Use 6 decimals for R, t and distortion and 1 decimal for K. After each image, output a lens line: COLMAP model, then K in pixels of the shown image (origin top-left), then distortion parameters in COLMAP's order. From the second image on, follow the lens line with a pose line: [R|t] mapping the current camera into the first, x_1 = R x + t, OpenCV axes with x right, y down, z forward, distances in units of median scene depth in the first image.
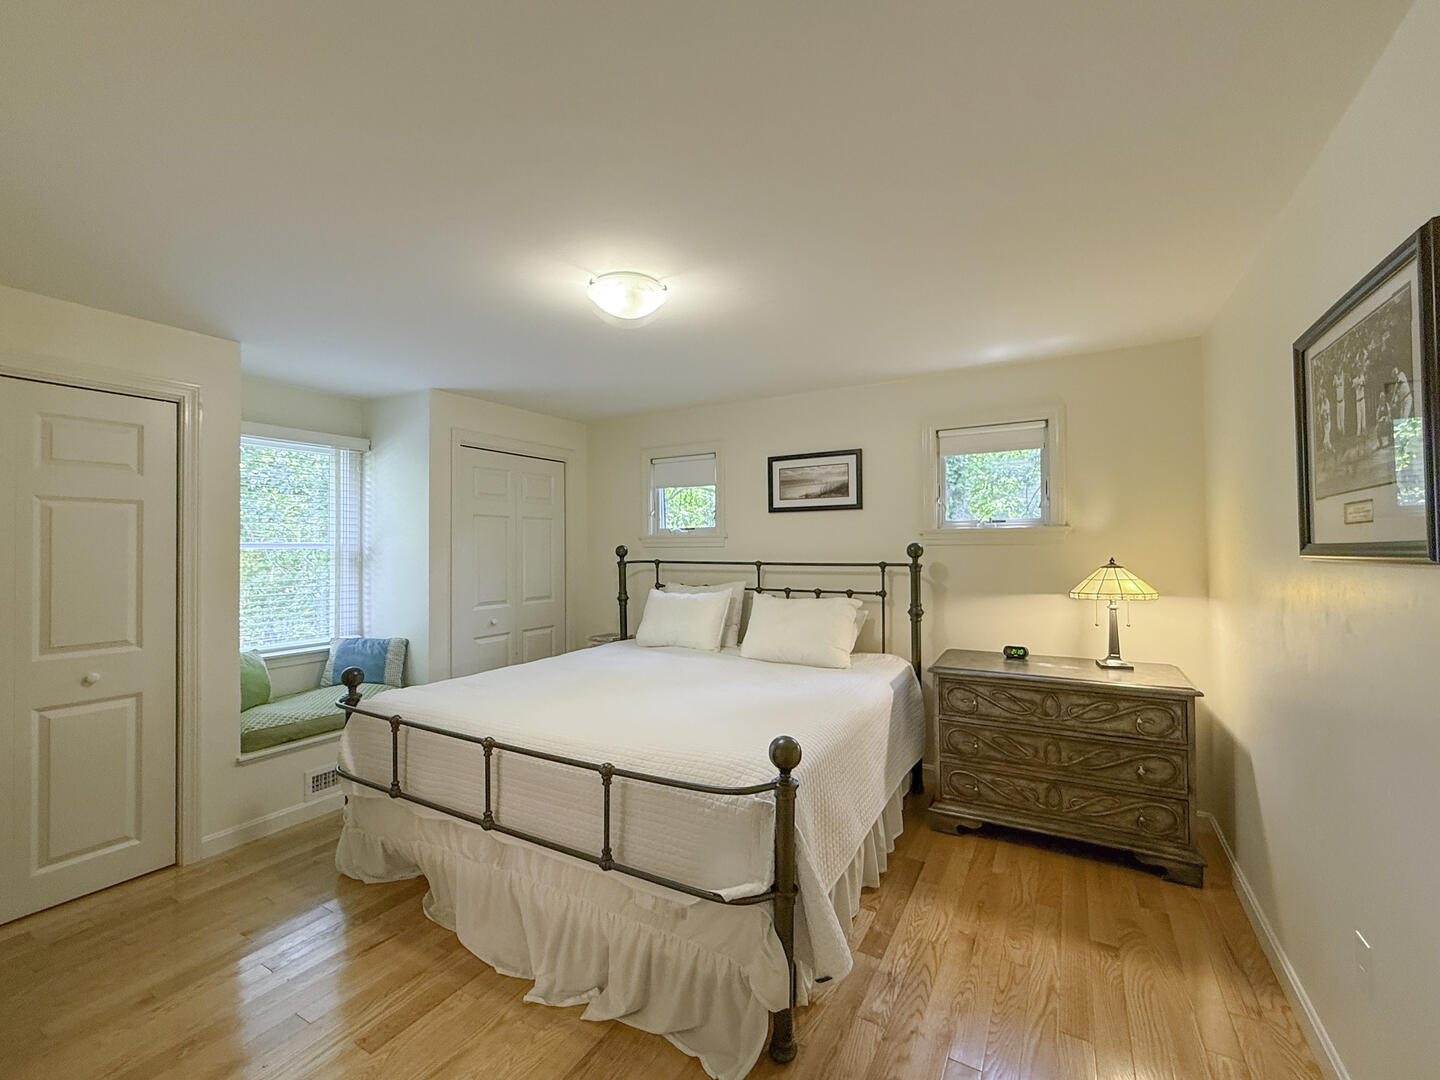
lens RADIAL K [[582.8, 0, 723.5], [0, 582.8, 542.3], [0, 0, 1]] dist [0.010009, 0.000948]
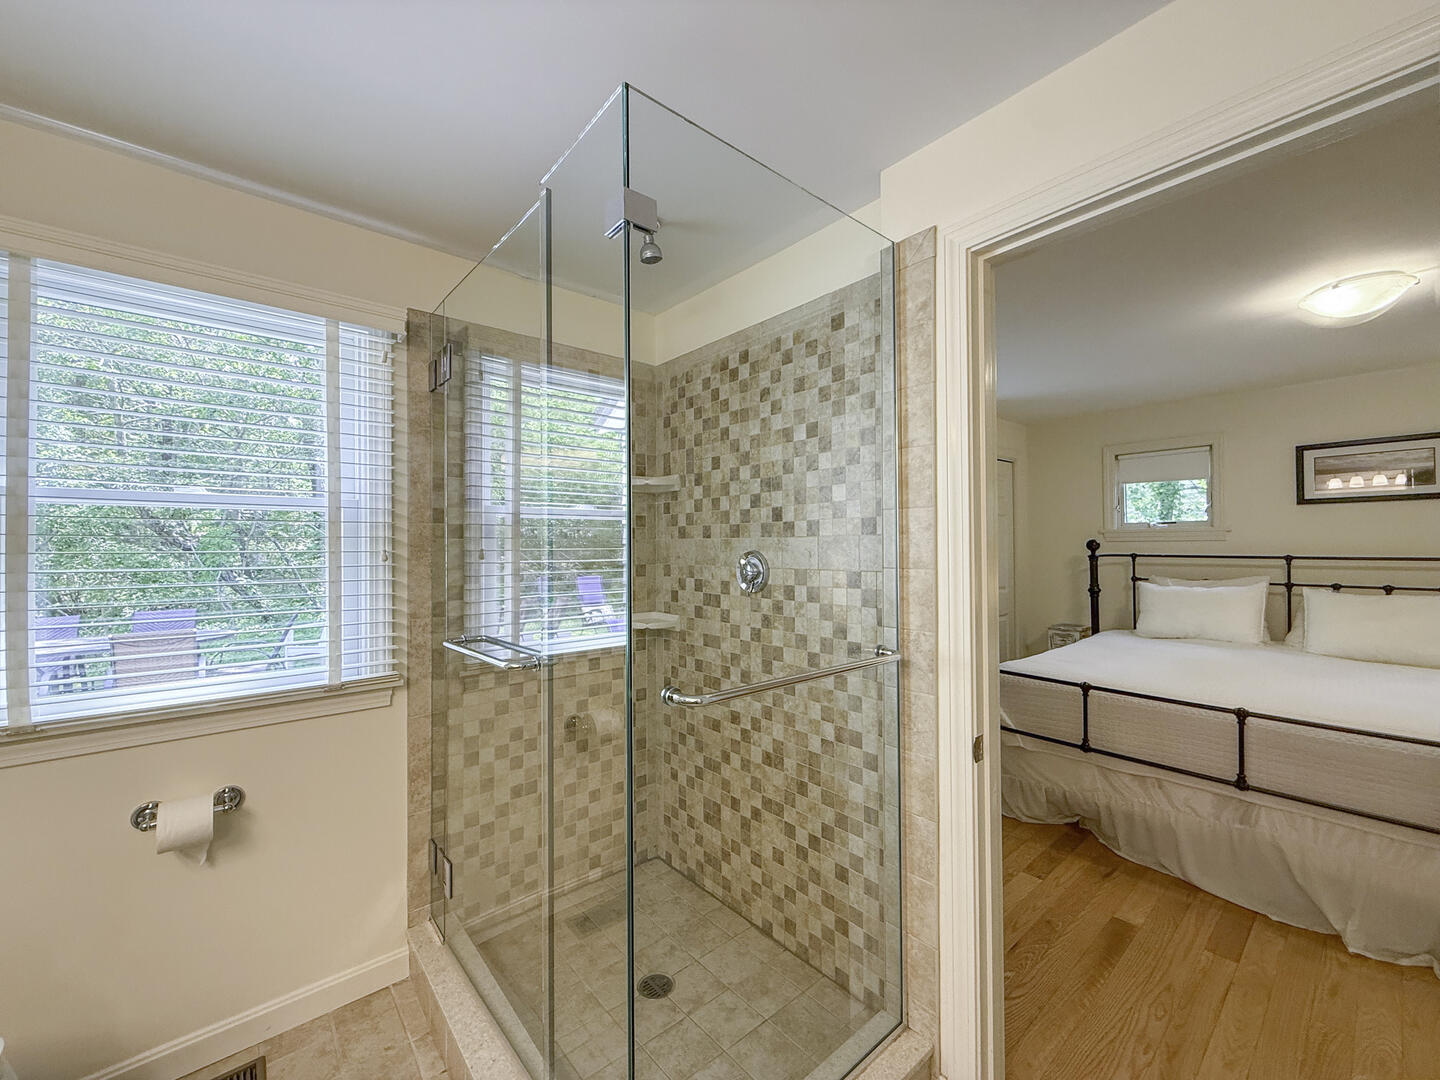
lens RADIAL K [[582.8, 0, 722.2], [0, 582.8, 537.3], [0, 0, 1]] dist [0.010009, 0.000948]
pose [[0.955395, -0.002933, -0.295318, -0.539541], [0.000881, 0.999975, -0.007083, 0.009330], [0.295331, 0.006507, 0.955373, -0.198189]]
